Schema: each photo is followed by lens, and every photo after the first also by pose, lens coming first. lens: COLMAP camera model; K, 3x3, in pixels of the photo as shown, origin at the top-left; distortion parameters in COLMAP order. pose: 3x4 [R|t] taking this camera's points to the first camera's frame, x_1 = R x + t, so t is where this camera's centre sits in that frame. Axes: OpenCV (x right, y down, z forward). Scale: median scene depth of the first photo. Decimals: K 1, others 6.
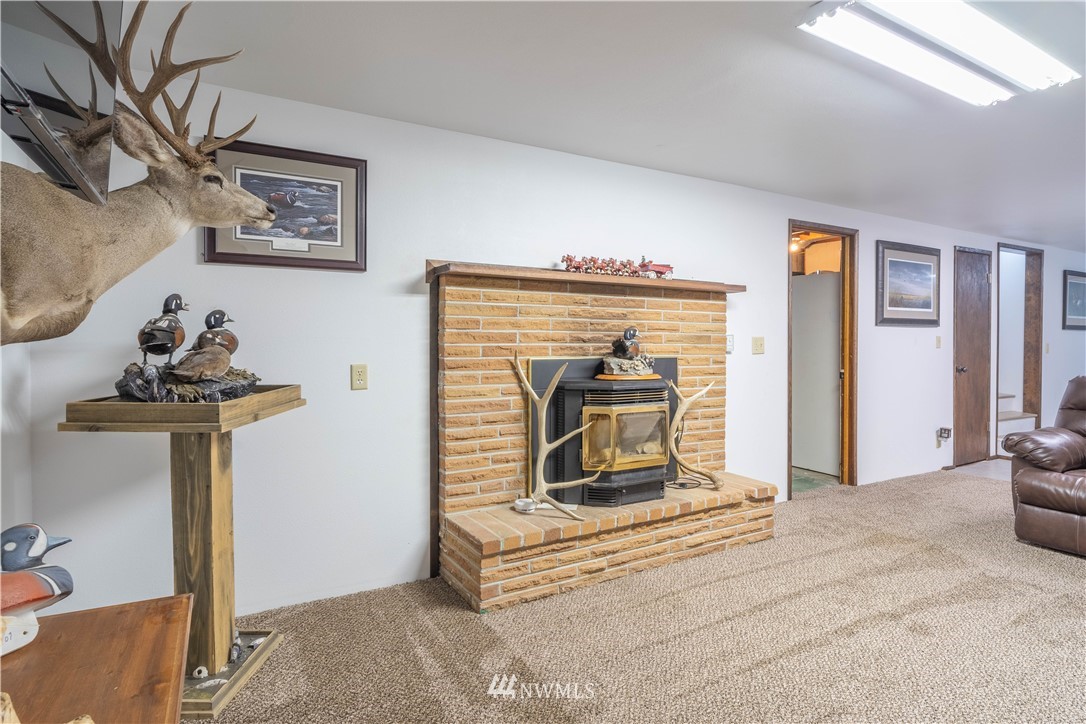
lens RADIAL K [[590.7, 0, 555.2], [0, 590.7, 331.4], [0, 0, 1]] dist [-0.000835, 0.000073]
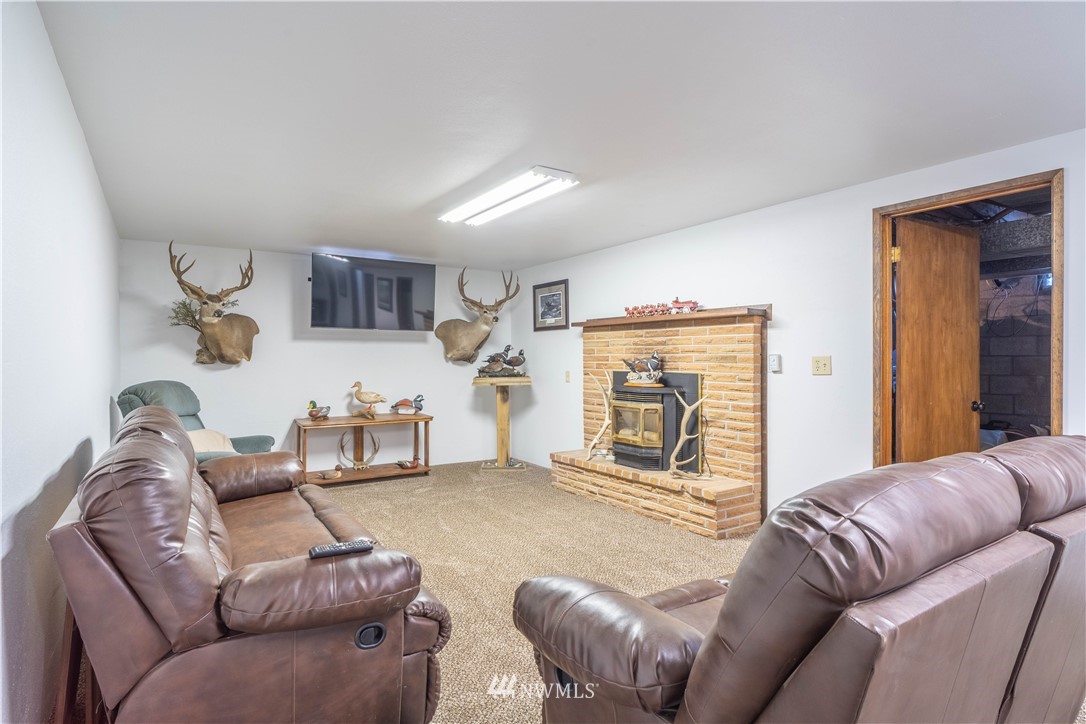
lens RADIAL K [[574.2, 0, 544.9], [0, 574.2, 357.5], [0, 0, 1]] dist [-0.003247, -0.000608]
pose [[0.045957, -0.011989, -0.998871, 1.481728], [0.002903, 0.999925, -0.011868, 0.024690], [0.998939, -0.002354, 0.045988, 0.664777]]
